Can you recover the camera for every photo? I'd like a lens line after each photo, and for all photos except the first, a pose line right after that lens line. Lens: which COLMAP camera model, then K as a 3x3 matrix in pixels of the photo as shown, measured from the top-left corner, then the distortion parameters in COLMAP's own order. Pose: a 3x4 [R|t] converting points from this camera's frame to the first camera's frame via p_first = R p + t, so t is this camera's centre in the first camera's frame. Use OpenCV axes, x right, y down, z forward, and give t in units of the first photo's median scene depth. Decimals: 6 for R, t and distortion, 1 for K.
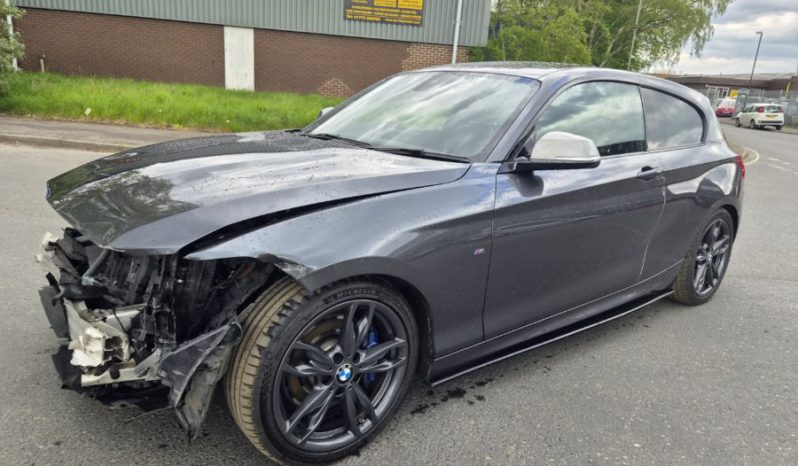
lens RADIAL K [[539.8, 0, 402.3], [0, 539.8, 235.9], [0, 0, 1]] dist [0.056096, -0.040106]
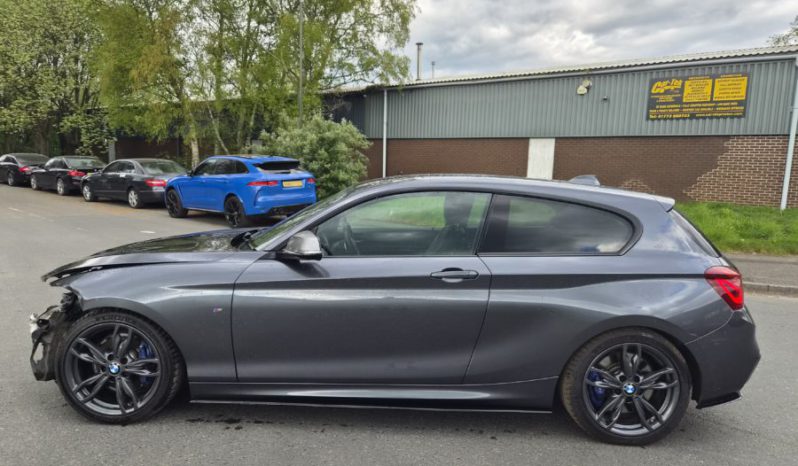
lens RADIAL K [[539.8, 0, 395.3], [0, 539.8, 233.1], [0, 0, 1]] dist [0.056096, -0.040106]
pose [[0.762985, 0.029304, -0.645752, 0.190619], [-0.147601, 0.980479, -0.129904, -0.007082], [0.629339, 0.194429, 0.752416, 0.023839]]
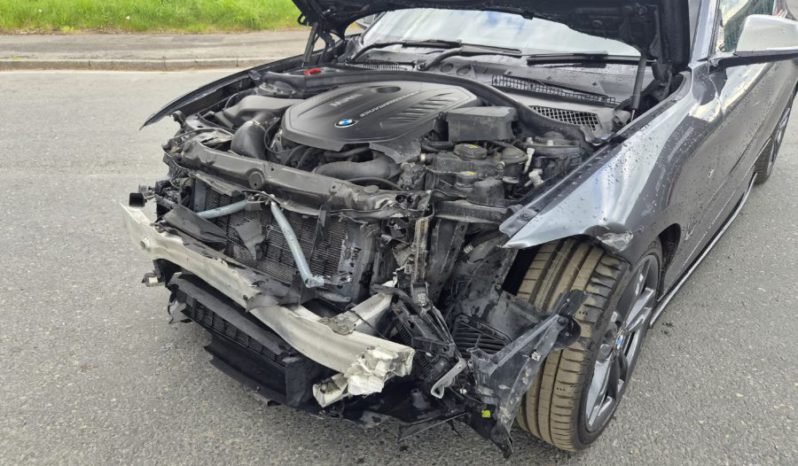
lens RADIAL K [[539.8, 0, 393.5], [0, 539.8, 234.0], [0, 0, 1]] dist [0.056096, -0.040106]
pose [[0.980554, -0.135952, 0.141530, -0.062249], [0.104519, 0.972160, 0.209716, -0.014396], [-0.166101, -0.190845, 0.967465, 0.028819]]
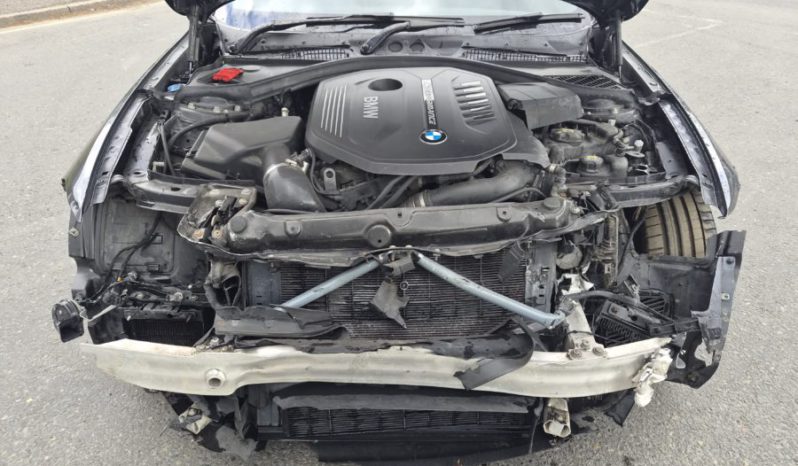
lens RADIAL K [[539.8, 0, 397.9], [0, 539.8, 231.4], [0, 0, 1]] dist [0.056096, -0.040106]
pose [[0.619857, -0.457882, 0.637276, -0.122538], [0.222631, 0.881357, 0.416708, -0.039598], [-0.752471, -0.116422, 0.648254, 0.081417]]
